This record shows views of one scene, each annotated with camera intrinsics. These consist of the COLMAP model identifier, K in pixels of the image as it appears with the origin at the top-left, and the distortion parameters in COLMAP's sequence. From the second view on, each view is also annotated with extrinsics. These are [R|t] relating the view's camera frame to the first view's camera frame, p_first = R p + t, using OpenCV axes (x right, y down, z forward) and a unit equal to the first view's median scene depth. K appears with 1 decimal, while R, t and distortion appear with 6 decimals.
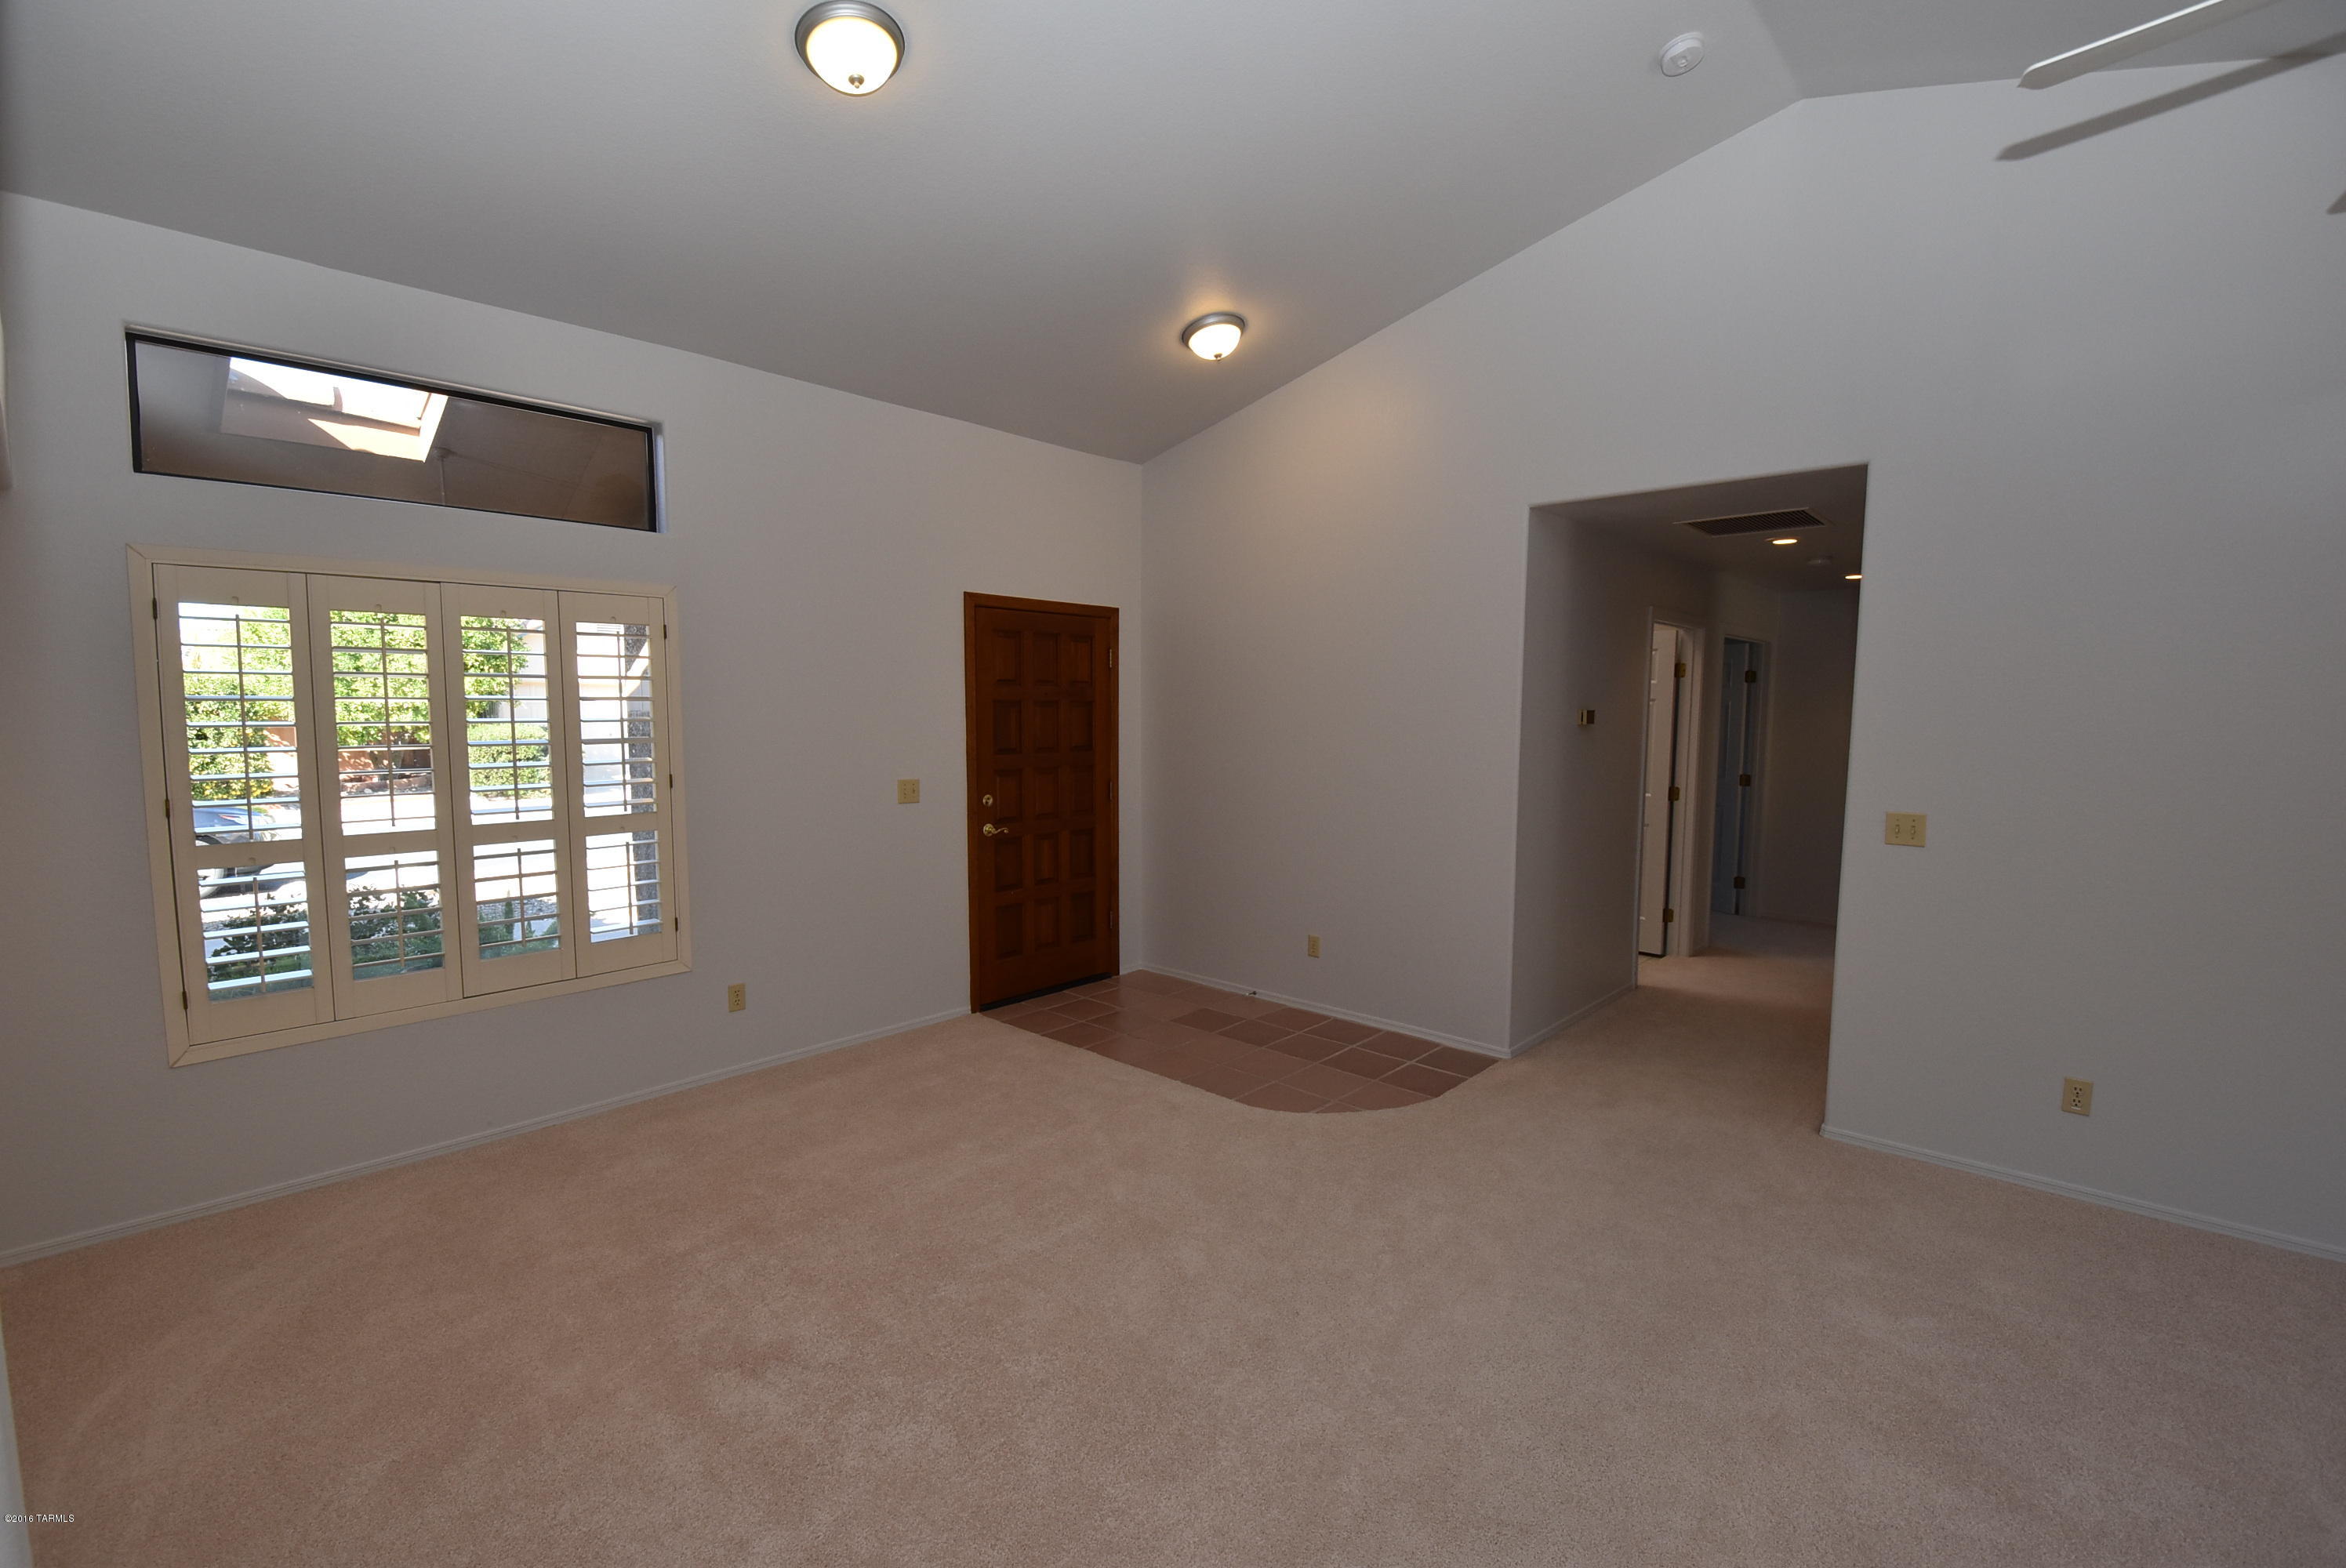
lens RADIAL K [[1027.2, 0, 1180.0], [0, 1027.2, 791.8], [0, 0, 1]] dist [0.029610, -0.032049]
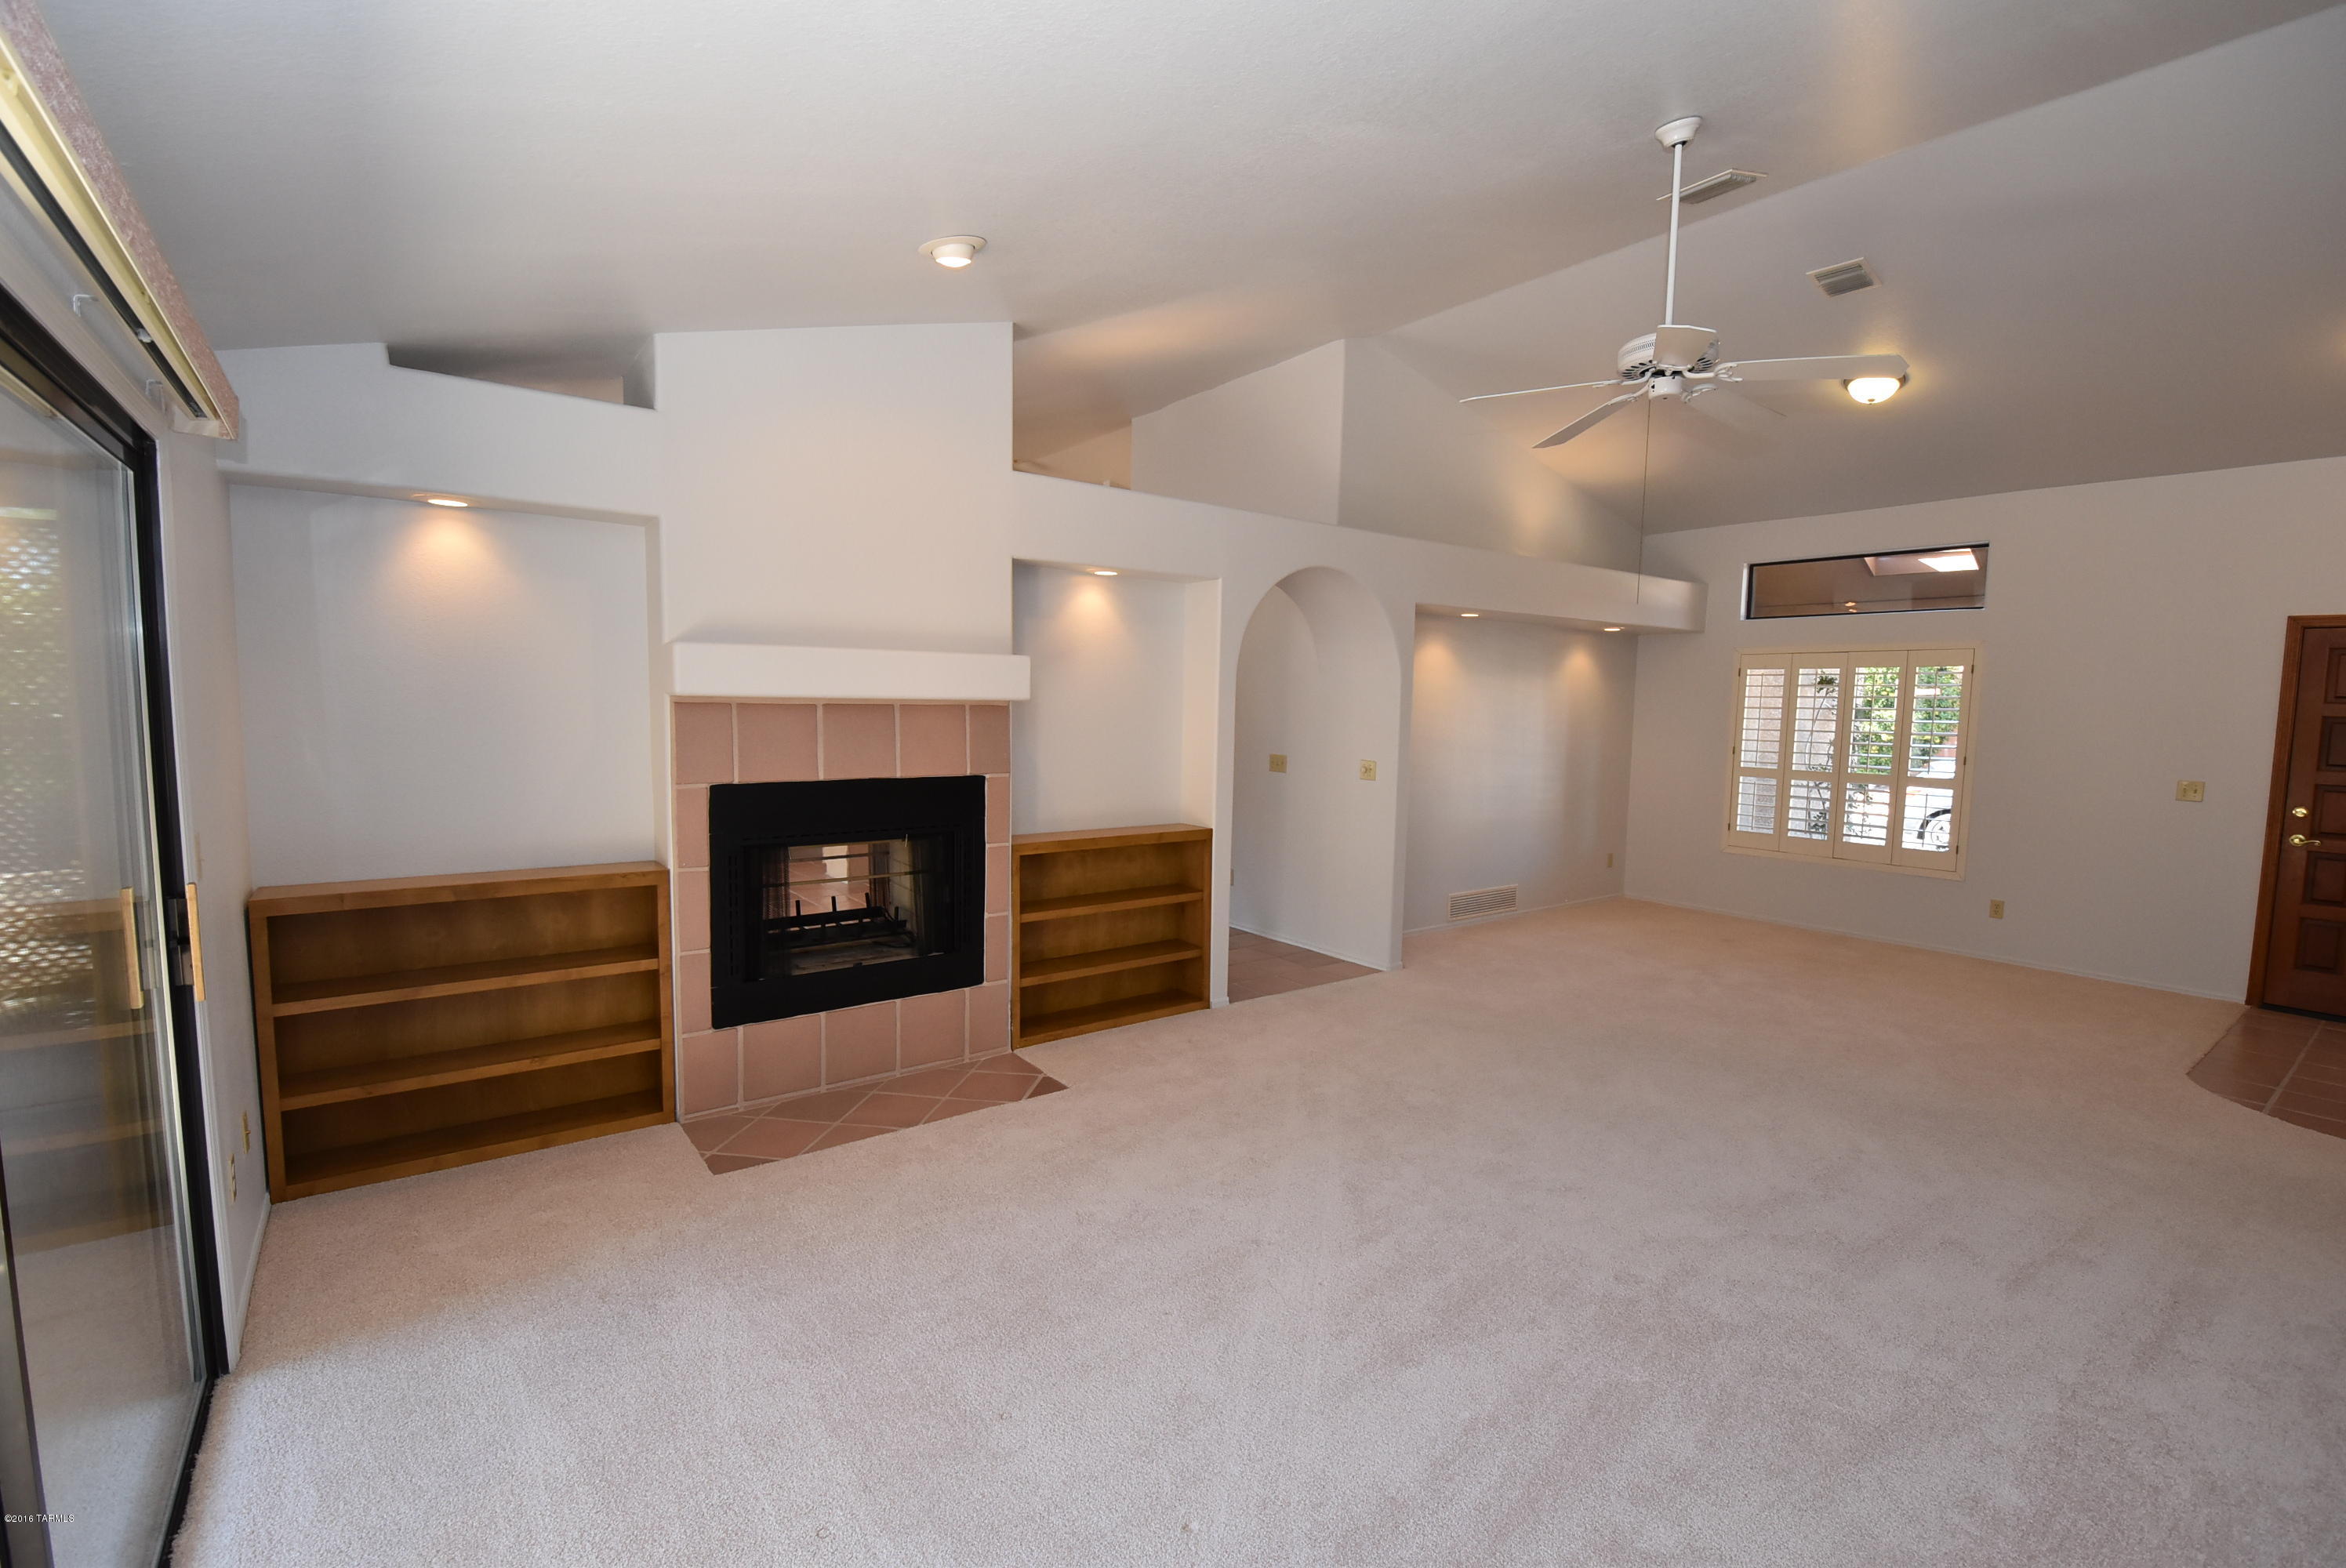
lens RADIAL K [[1028.4, 0, 1181.1], [0, 1028.4, 792.7], [0, 0, 1]] dist [0.020805, -0.024080]
pose [[-0.180126, 0.081027, -0.980301, 1.200736], [-0.100271, 0.989897, 0.100245, -0.000679], [0.978519, 0.116352, -0.170182, 0.067886]]
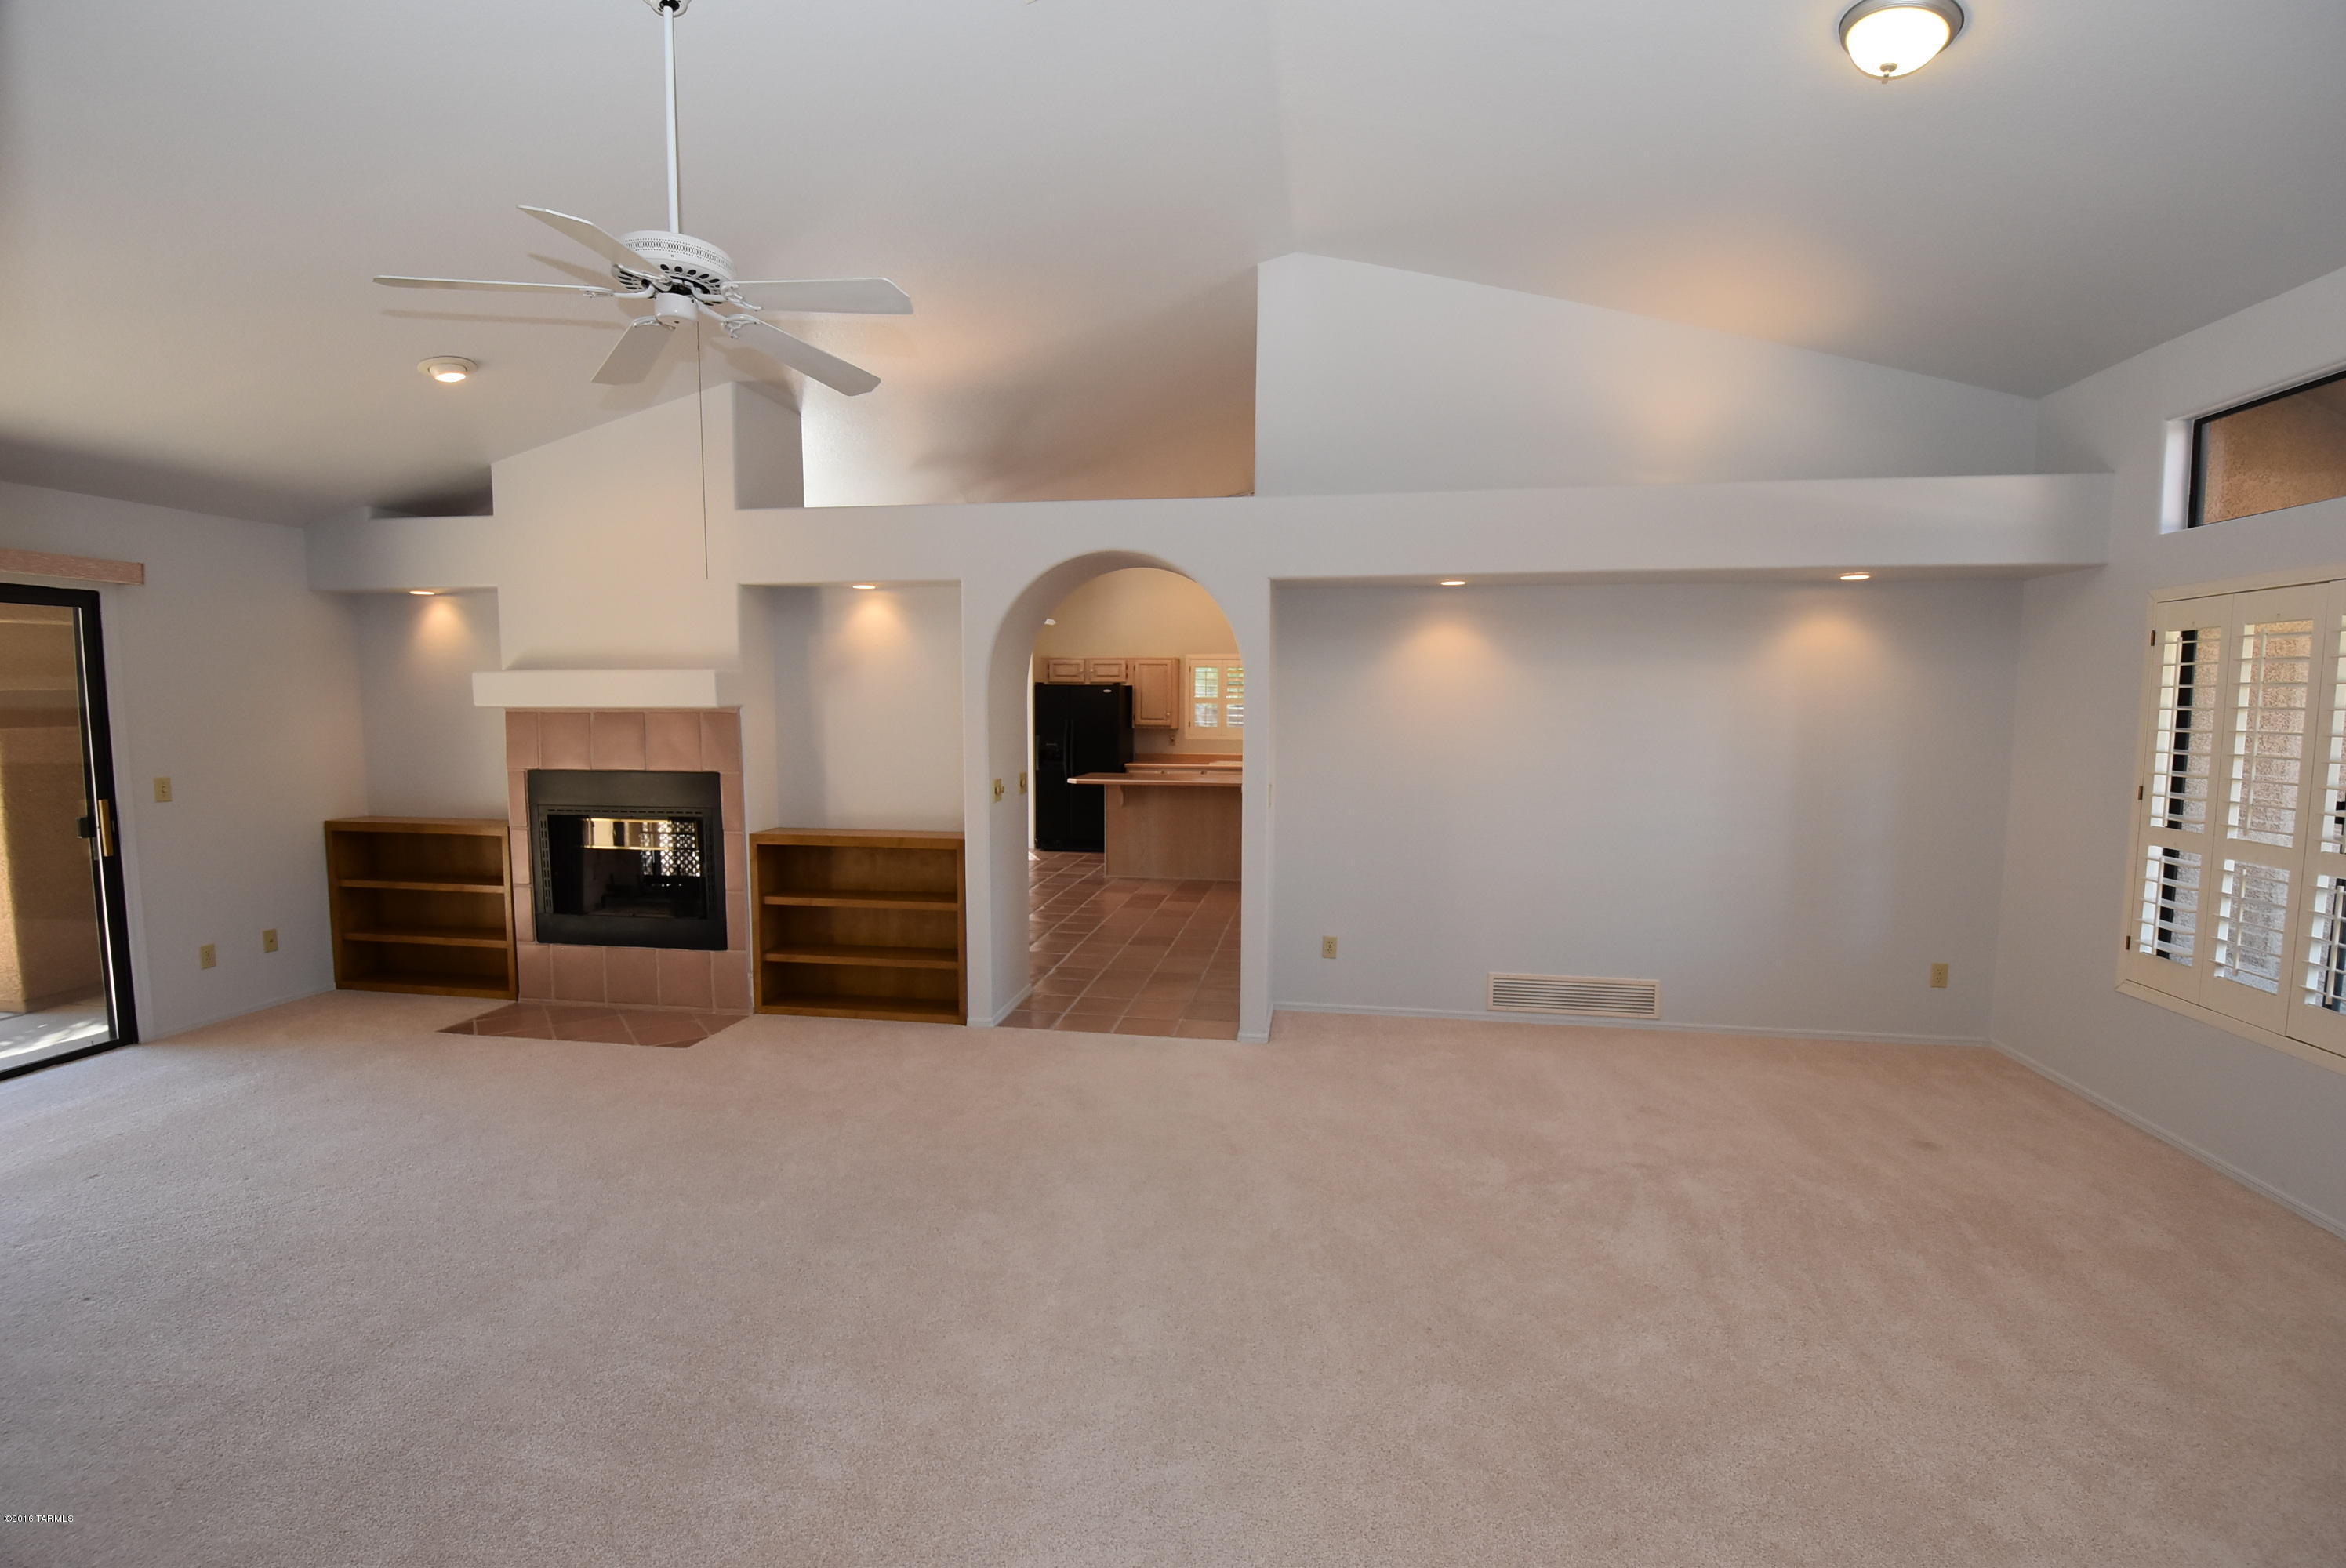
lens RADIAL K [[1028.4, 0, 1181.1], [0, 1028.4, 792.7], [0, 0, 1]] dist [0.020805, -0.024080]
pose [[-0.835510, 0.041005, -0.547942, 0.488860], [-0.052468, 0.986701, 0.153844, -0.081054], [0.546964, 0.157288, -0.822248, 0.936654]]
